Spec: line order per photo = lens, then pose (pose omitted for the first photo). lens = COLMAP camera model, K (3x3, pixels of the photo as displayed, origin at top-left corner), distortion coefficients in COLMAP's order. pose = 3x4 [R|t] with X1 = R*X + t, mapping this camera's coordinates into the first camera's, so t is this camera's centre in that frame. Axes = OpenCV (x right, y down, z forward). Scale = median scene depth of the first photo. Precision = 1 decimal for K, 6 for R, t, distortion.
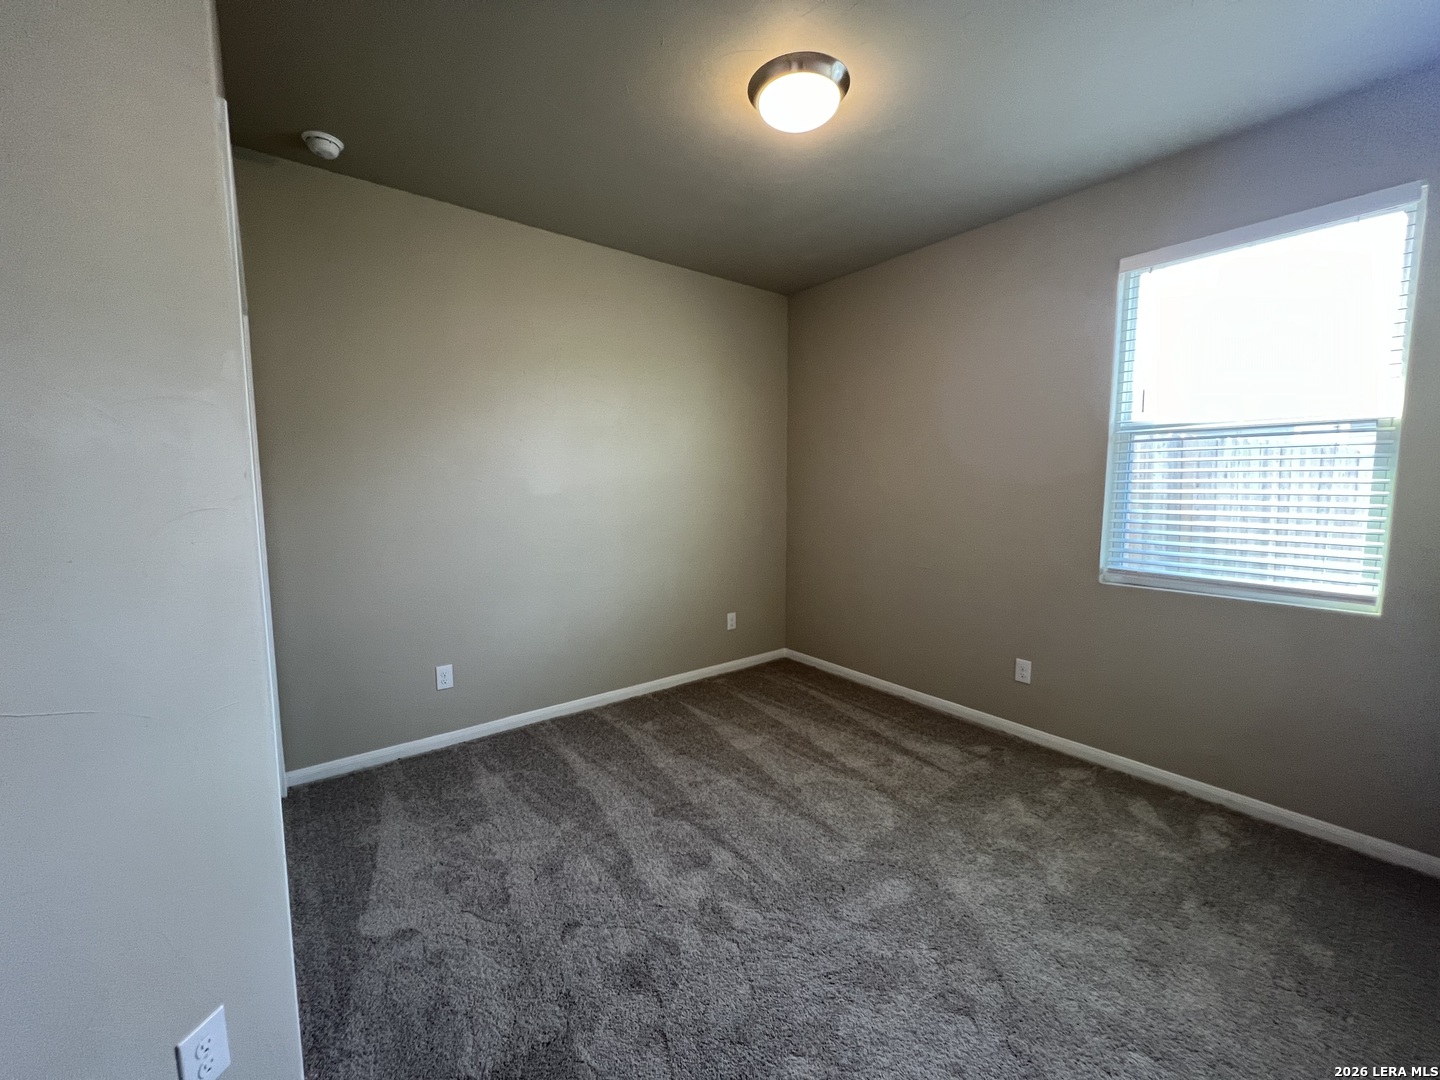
lens RADIAL K [[580.6, 0, 721.1], [0, 580.6, 532.0], [0, 0, 1]] dist [0.000175, 0.000109]
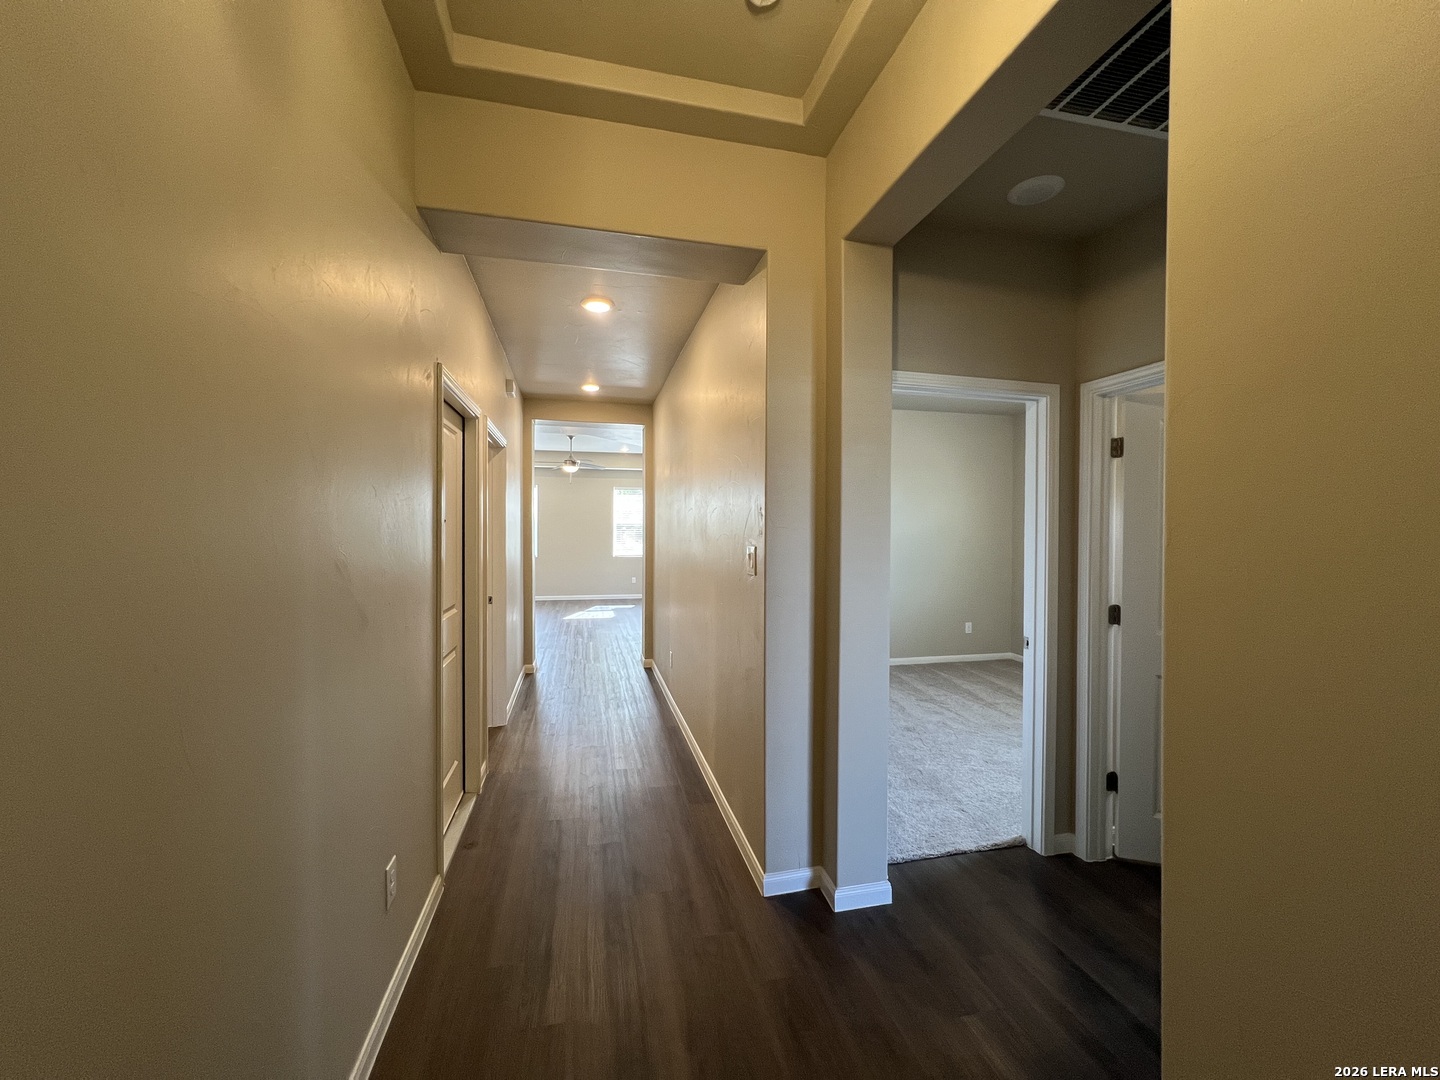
lens RADIAL K [[574.2, 0, 715.1], [0, 574.2, 537.1], [0, 0, 1]] dist [-0.001979, 0.000331]
pose [[0.903275, 0.011910, -0.428896, 0.092397], [-0.045133, 0.996706, -0.067375, 0.070136], [0.426681, 0.080215, 0.900838, -1.021270]]
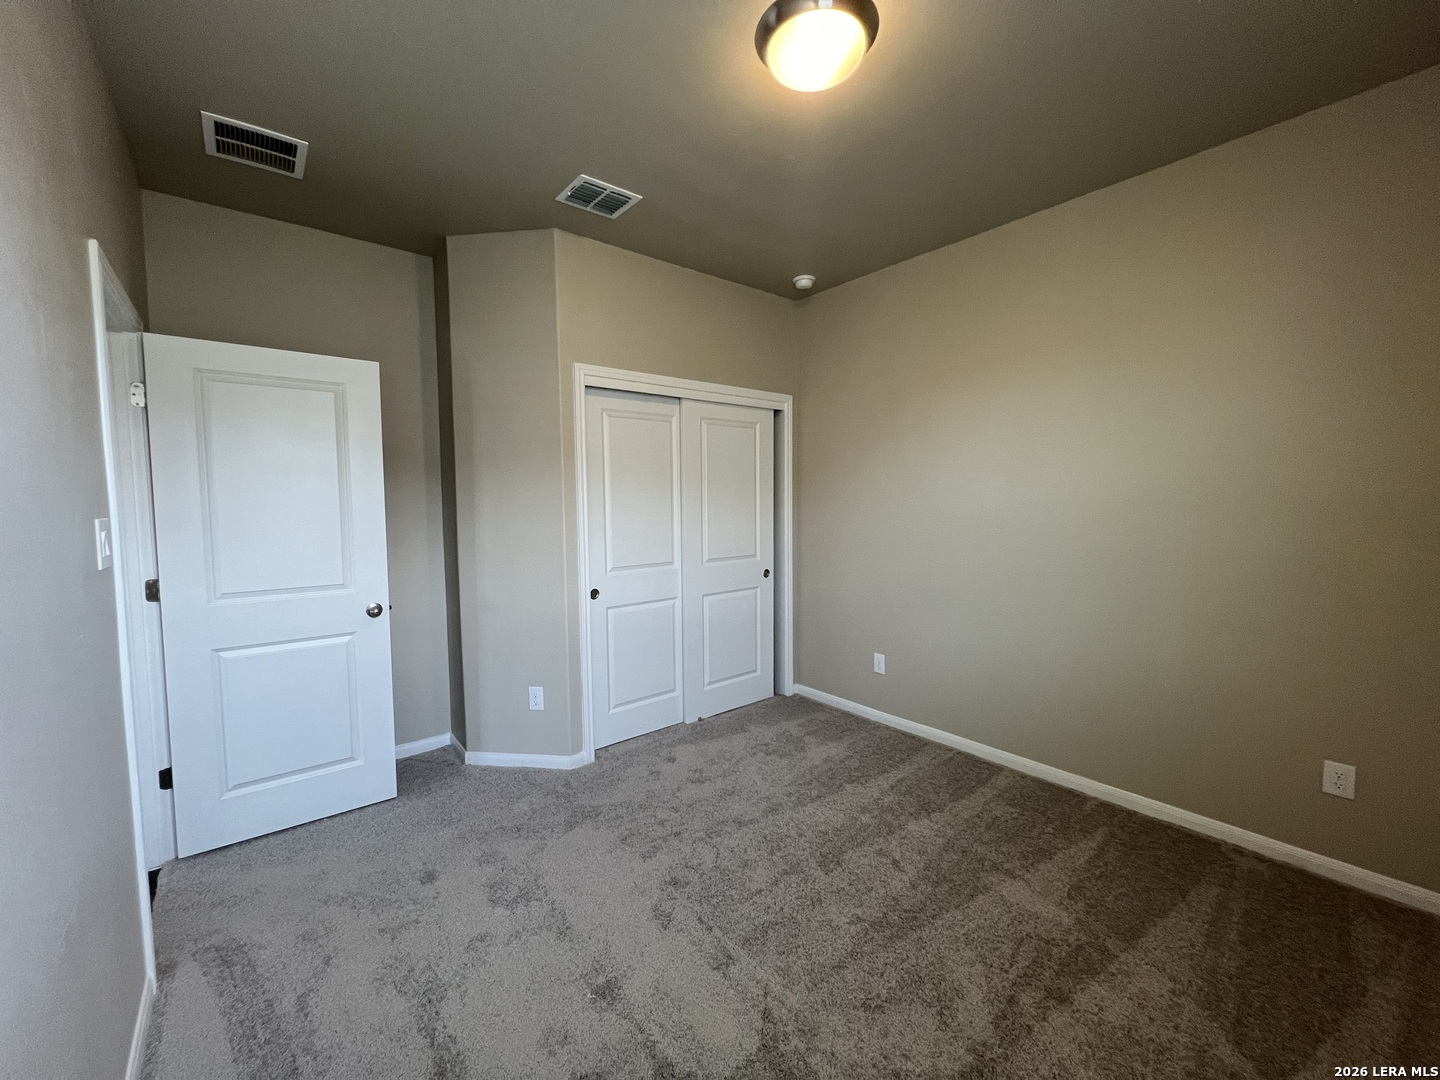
lens RADIAL K [[574.2, 0, 715.1], [0, 574.2, 537.1], [0, 0, 1]] dist [-0.001979, 0.000331]
pose [[0.015036, 0.069274, -0.997484, 0.733017], [-0.076020, 0.994789, 0.067941, -0.070045], [0.996993, 0.074808, 0.020224, 0.663017]]
